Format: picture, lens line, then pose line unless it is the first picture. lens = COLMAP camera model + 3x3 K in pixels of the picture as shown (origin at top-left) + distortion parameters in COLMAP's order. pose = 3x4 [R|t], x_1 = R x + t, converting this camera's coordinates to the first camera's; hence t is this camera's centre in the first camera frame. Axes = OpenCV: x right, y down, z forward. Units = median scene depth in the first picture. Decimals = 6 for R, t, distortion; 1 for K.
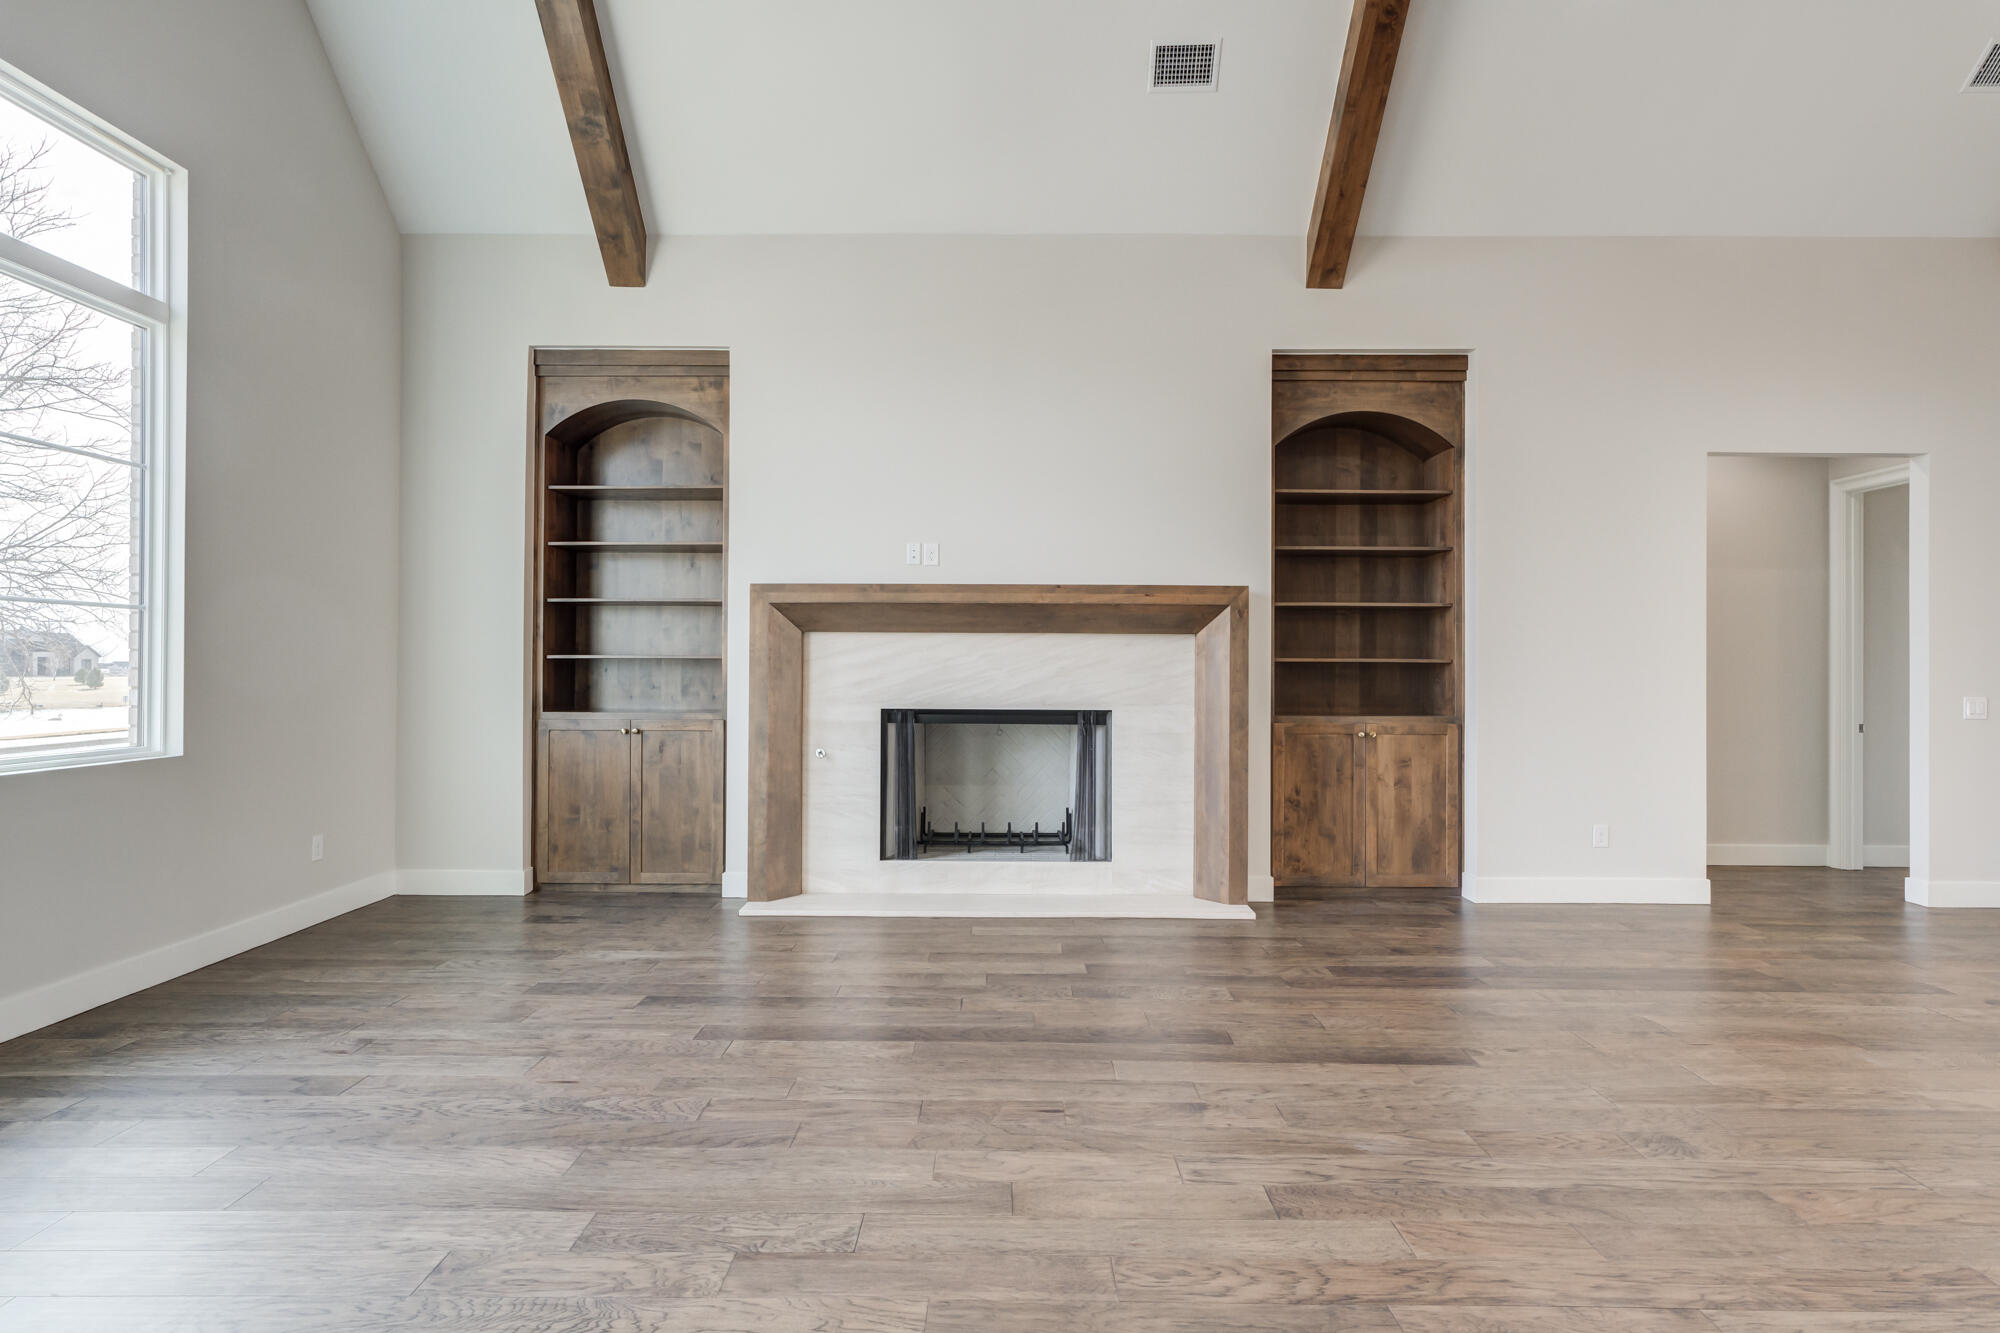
lens RADIAL K [[1096.7, 0, 982.9], [0, 1096.7, 658.4], [0, 0, 1]] dist [0.003741, -0.000468]
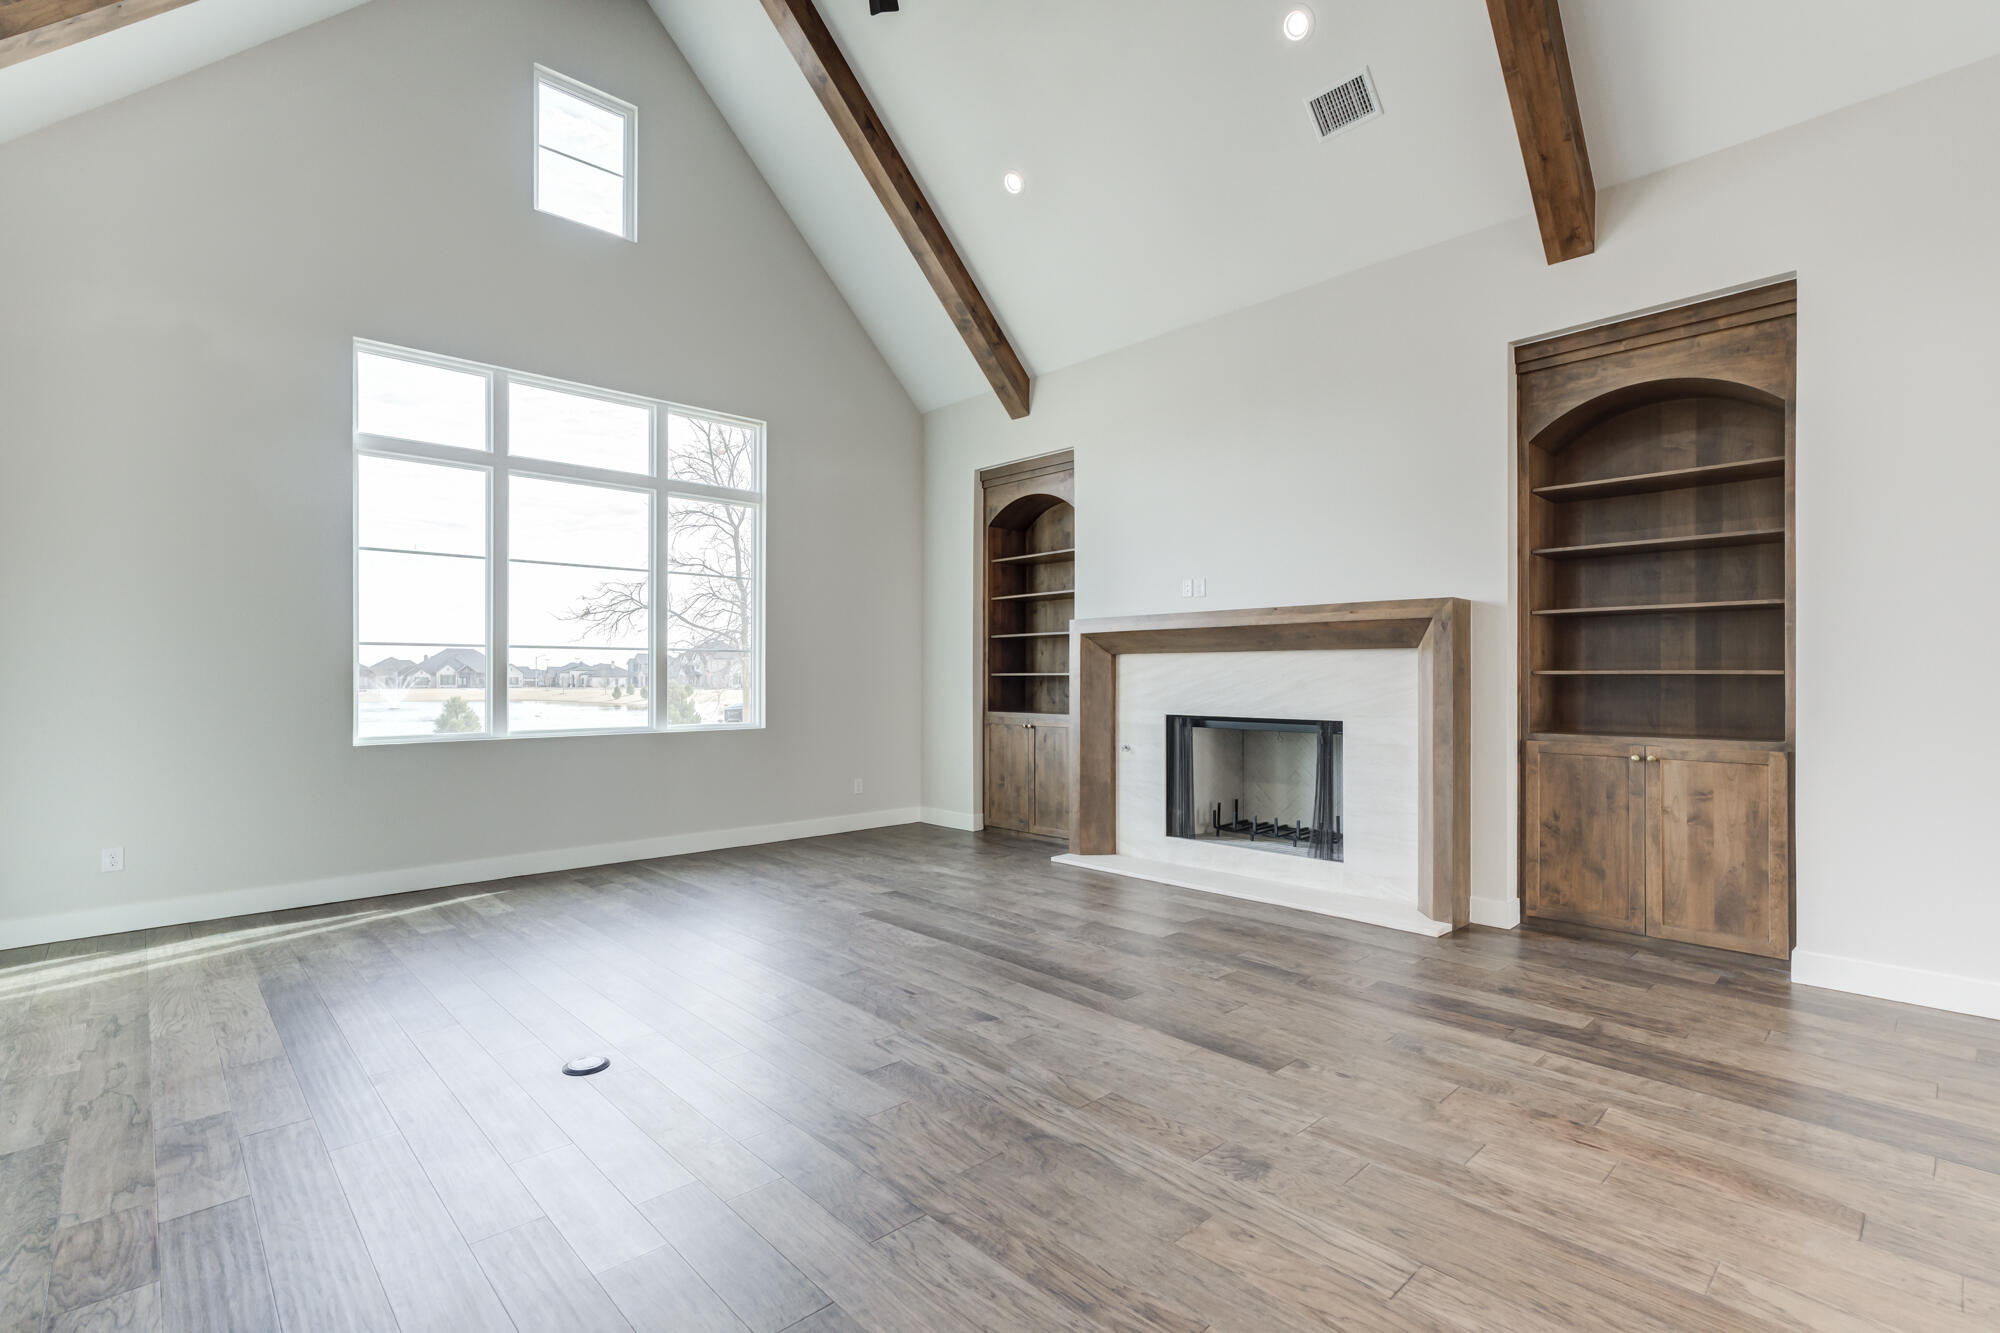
lens RADIAL K [[925.1, 0, 991.2], [0, 925.1, 676.7], [0, 0, 1]] dist [-0.005549, 0.009953]
pose [[0.688402, -0.005308, -0.725310, 0.534114], [0.006894, 0.999976, -0.000774, 0.002132], [0.725296, -0.004468, 0.688422, 0.133322]]
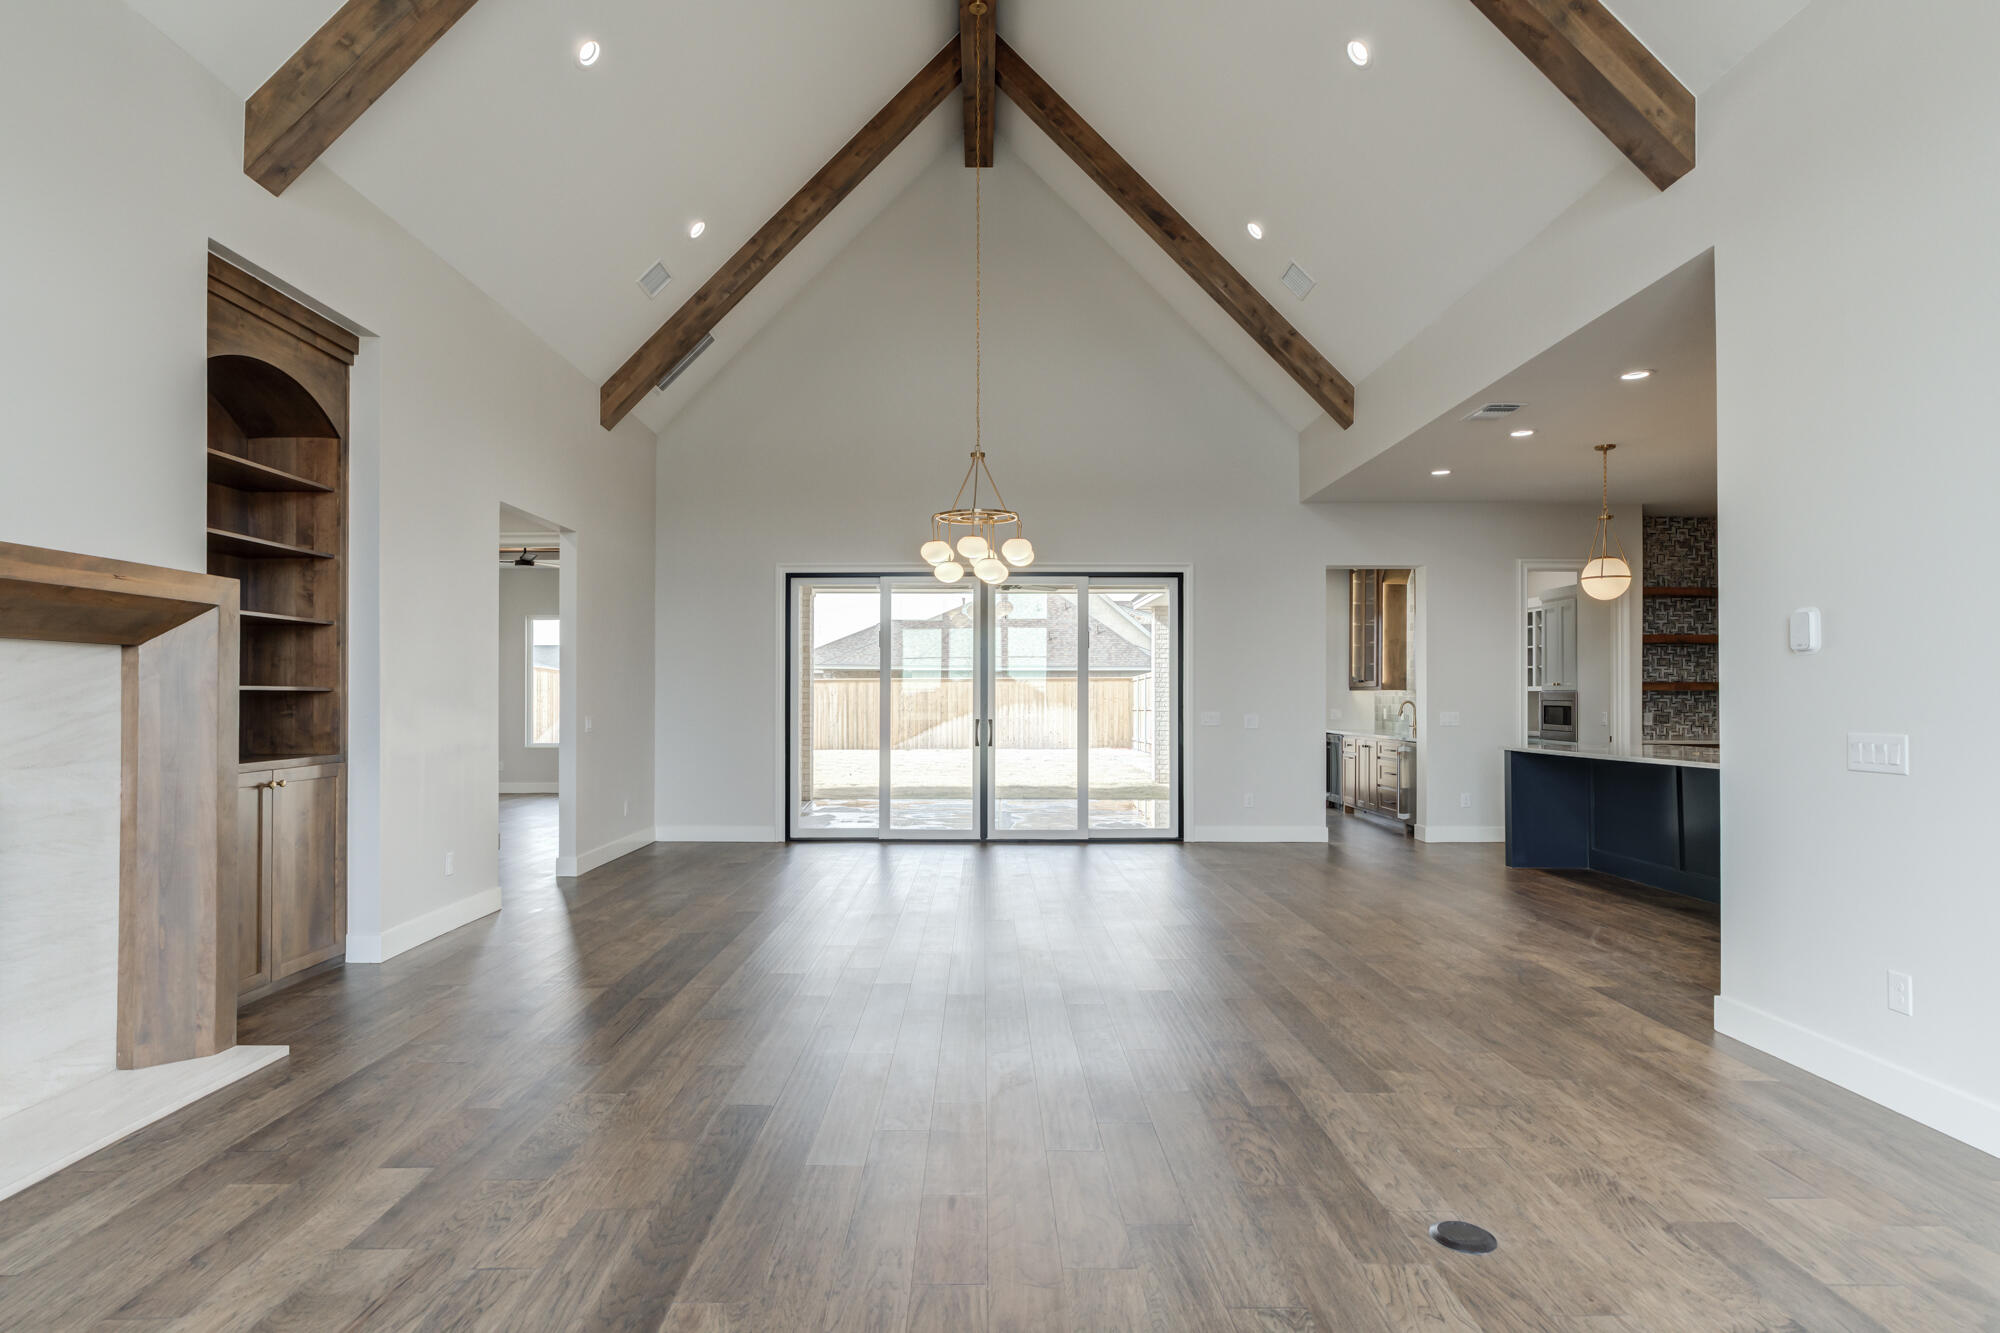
lens RADIAL K [[1057.9, 0, 1010.7], [0, 1057.9, 686.2], [0, 0, 1]] dist [-0.016011, 0.010882]
pose [[-0.030358, 0.004142, 0.999530, -0.414115], [-0.003828, 0.999984, -0.004260, 0.001475], [-0.999532, -0.003955, -0.030342, 0.517801]]
